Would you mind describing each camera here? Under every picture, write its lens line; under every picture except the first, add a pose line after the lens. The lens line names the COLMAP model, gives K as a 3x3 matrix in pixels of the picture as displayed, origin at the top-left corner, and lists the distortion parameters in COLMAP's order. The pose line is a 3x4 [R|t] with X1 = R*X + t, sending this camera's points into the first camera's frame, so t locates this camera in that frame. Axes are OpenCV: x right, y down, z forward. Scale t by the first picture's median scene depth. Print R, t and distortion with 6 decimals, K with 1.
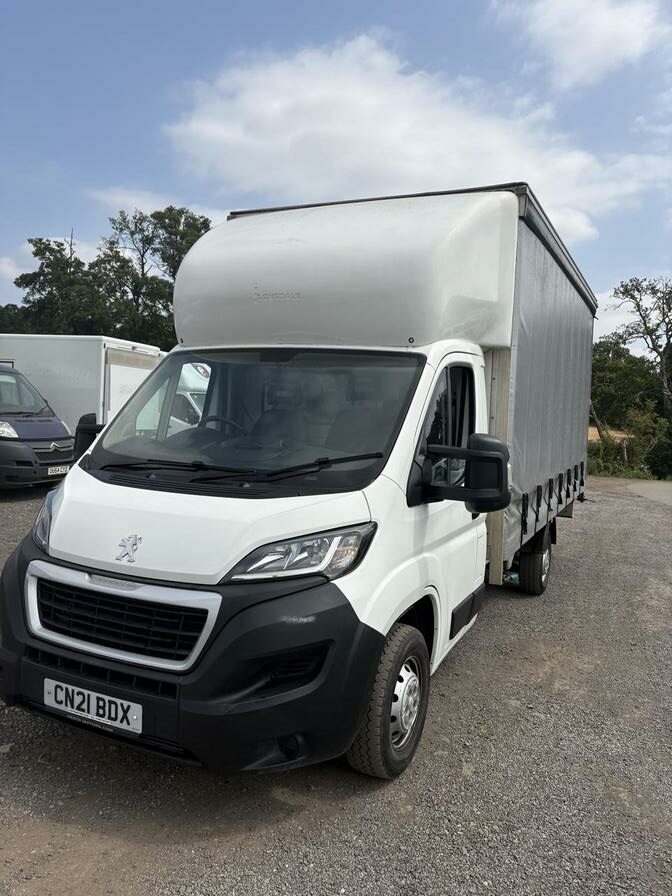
lens RADIAL K [[676.3, 0, 342.9], [0, 676.3, 447.9], [0, 0, 1]] dist [0.037909, -0.044909]
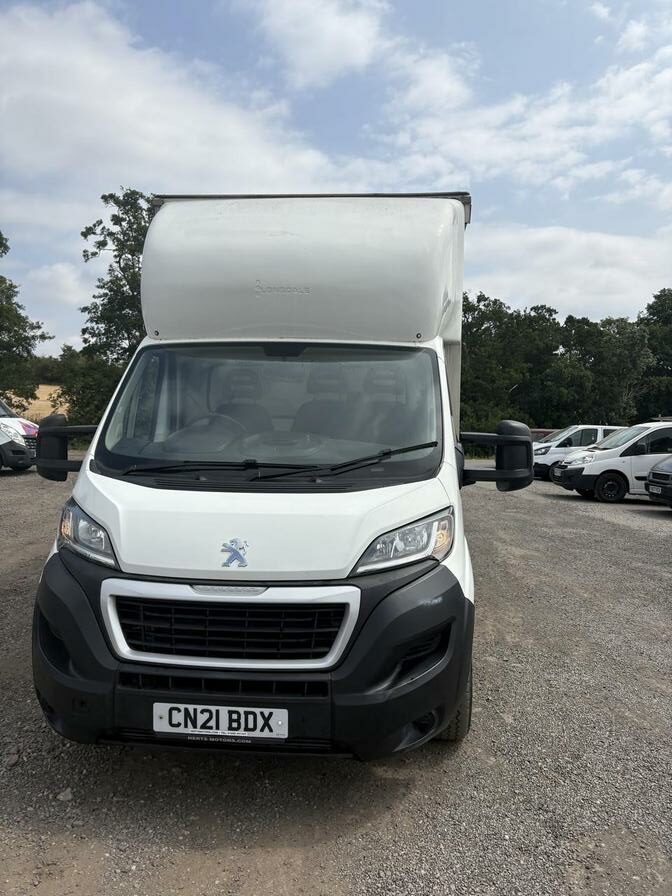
lens RADIAL K [[676.3, 0, 342.9], [0, 676.3, 447.9], [0, 0, 1]] dist [0.037909, -0.044909]
pose [[0.933053, -0.049345, 0.356340, -0.501167], [0.043580, 0.998757, 0.024195, -0.016933], [-0.357091, -0.007046, 0.934043, 0.052309]]
